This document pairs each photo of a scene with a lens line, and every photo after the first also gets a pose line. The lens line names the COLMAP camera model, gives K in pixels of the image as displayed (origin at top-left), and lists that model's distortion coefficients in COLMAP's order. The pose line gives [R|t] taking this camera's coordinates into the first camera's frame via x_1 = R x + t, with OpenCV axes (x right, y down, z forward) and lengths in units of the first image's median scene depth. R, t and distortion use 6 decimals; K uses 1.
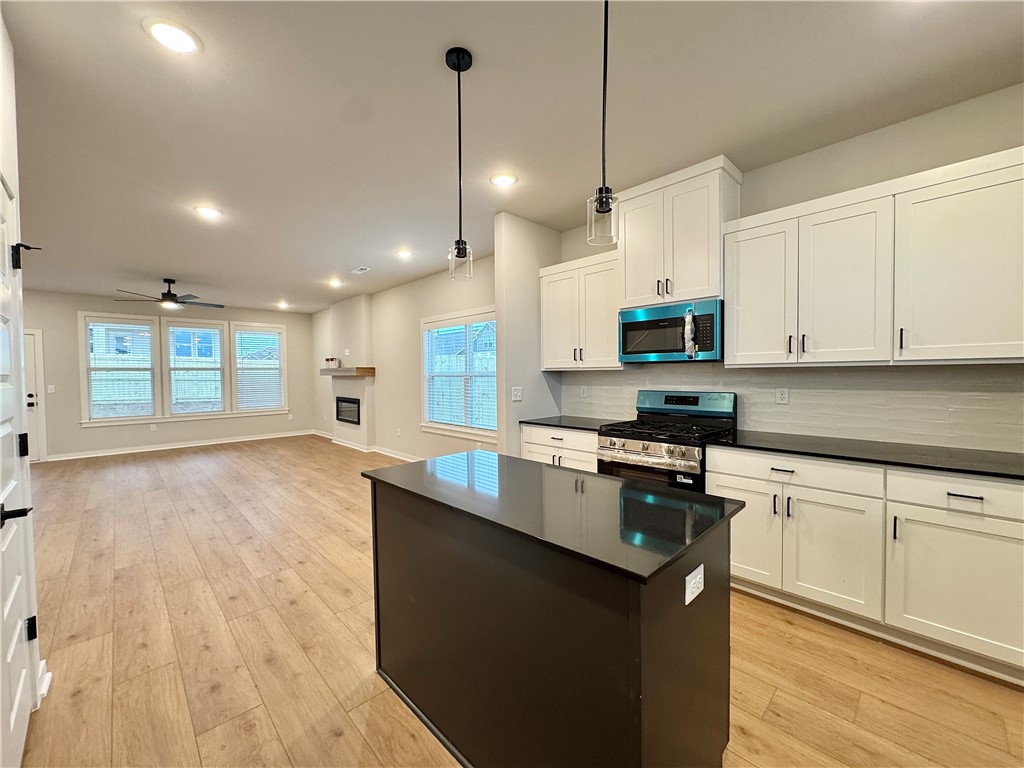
lens RADIAL K [[408.5, 0, 509.7], [0, 408.5, 385.2], [0, 0, 1]] dist [-0.001337, -0.000029]
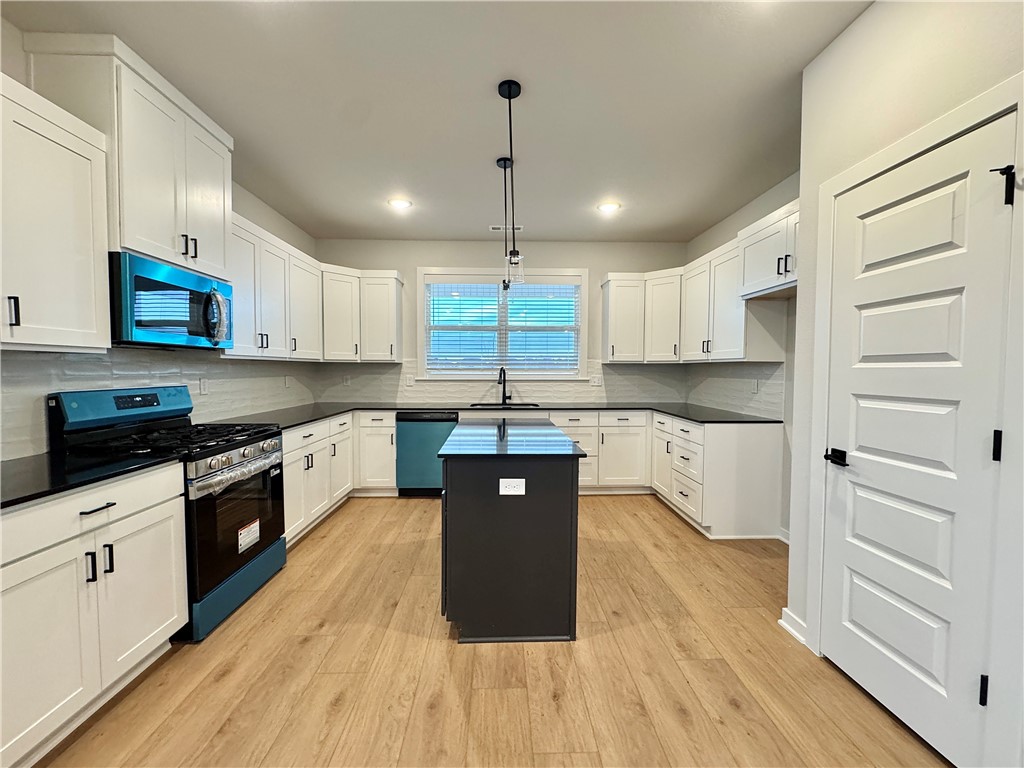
lens RADIAL K [[408.5, 0, 510.5], [0, 408.5, 385.9], [0, 0, 1]] dist [-0.001337, -0.000029]
pose [[-0.740960, -0.019260, 0.671273, -0.283555], [0.023903, 0.998199, 0.055025, -0.006798], [-0.671124, 0.056817, -0.739165, 0.586586]]
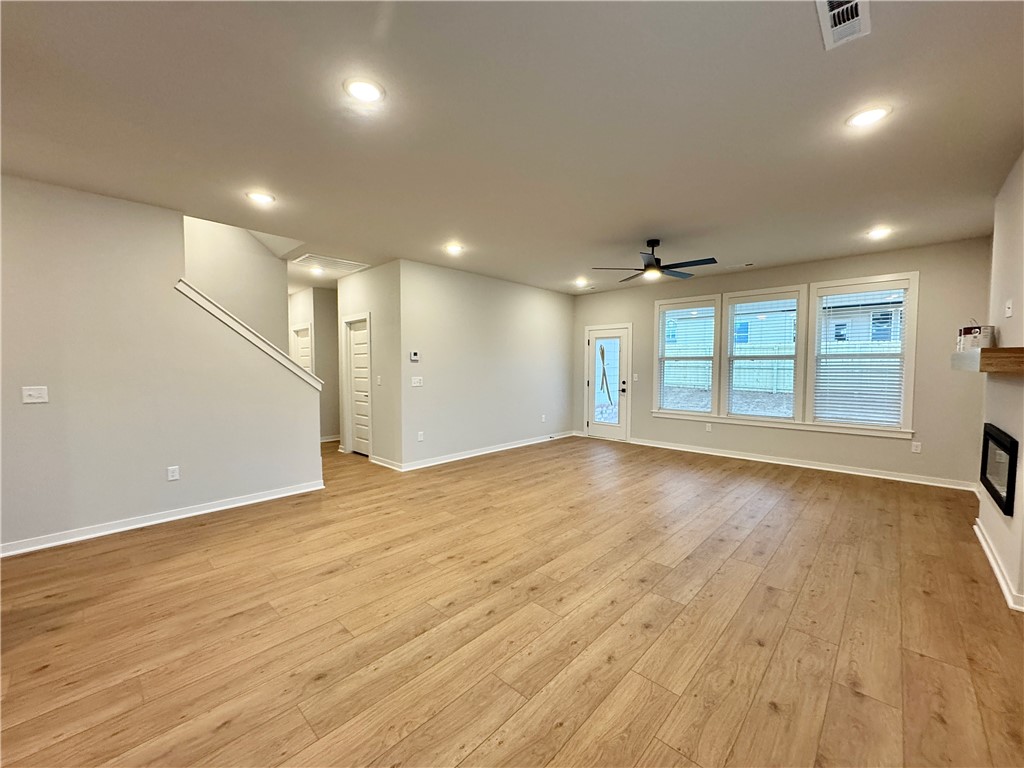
lens RADIAL K [[408.5, 0, 512.9], [0, 408.5, 385.7], [0, 0, 1]] dist [-0.001337, -0.000029]
pose [[0.048575, 0.060204, -0.997003, -0.067639], [-0.028948, 0.997847, 0.058845, -0.025488], [0.998400, 0.026002, 0.050213, 0.701119]]
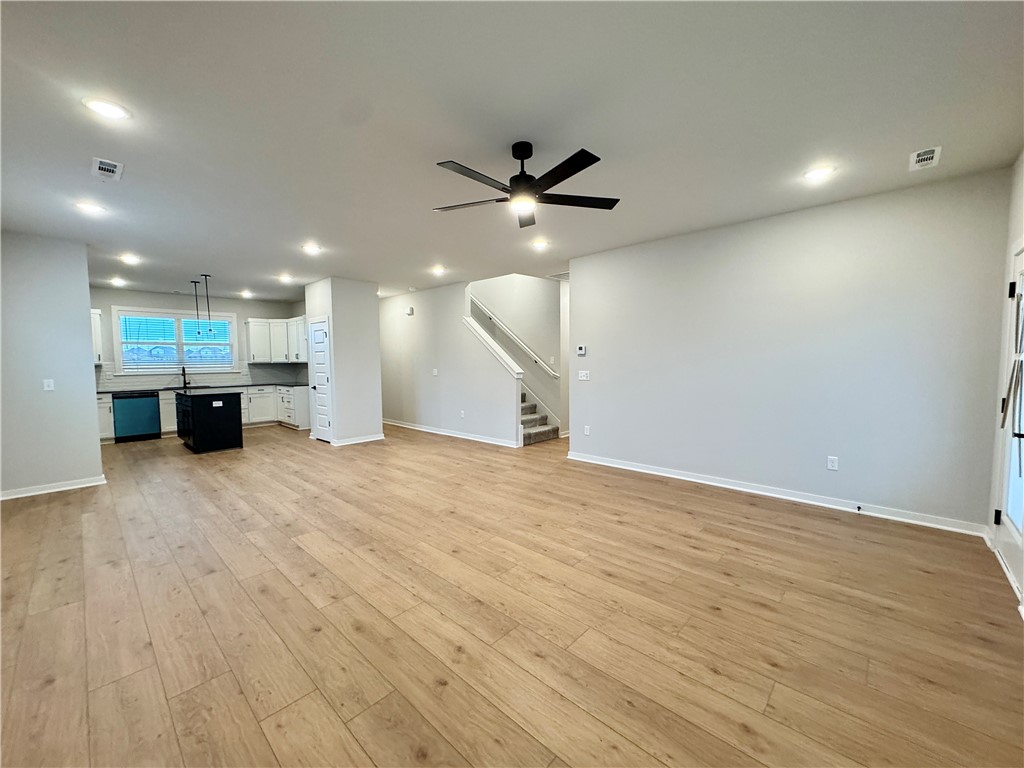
lens RADIAL K [[408.5, 0, 511.4], [0, 408.5, 385.5], [0, 0, 1]] dist [-0.001337, -0.000029]
pose [[-0.998489, 0.024291, -0.049297, -0.788955], [0.019660, 0.995532, 0.092351, -0.041316], [0.051320, 0.091242, -0.994505, 1.455209]]
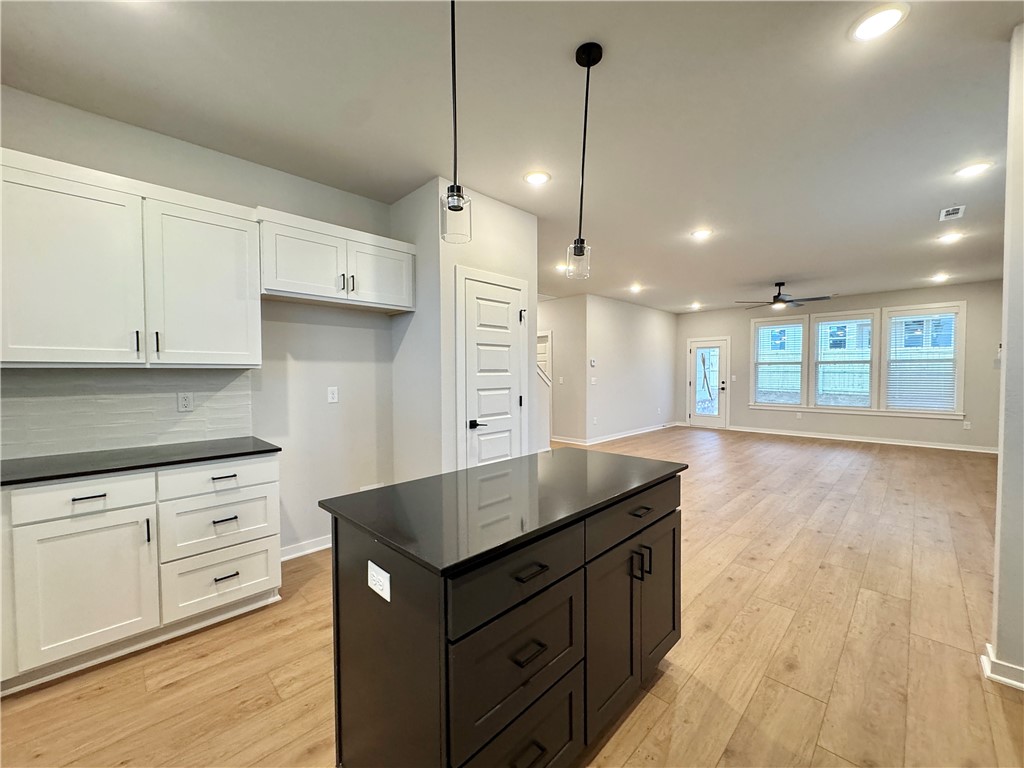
lens RADIAL K [[408.5, 0, 513.7], [0, 408.5, 385.3], [0, 0, 1]] dist [-0.001337, -0.000029]
pose [[0.020866, 0.042285, -0.998888, 0.278047], [-0.023154, 0.998858, 0.041800, -0.008734], [0.999514, 0.022256, 0.021821, 0.251439]]
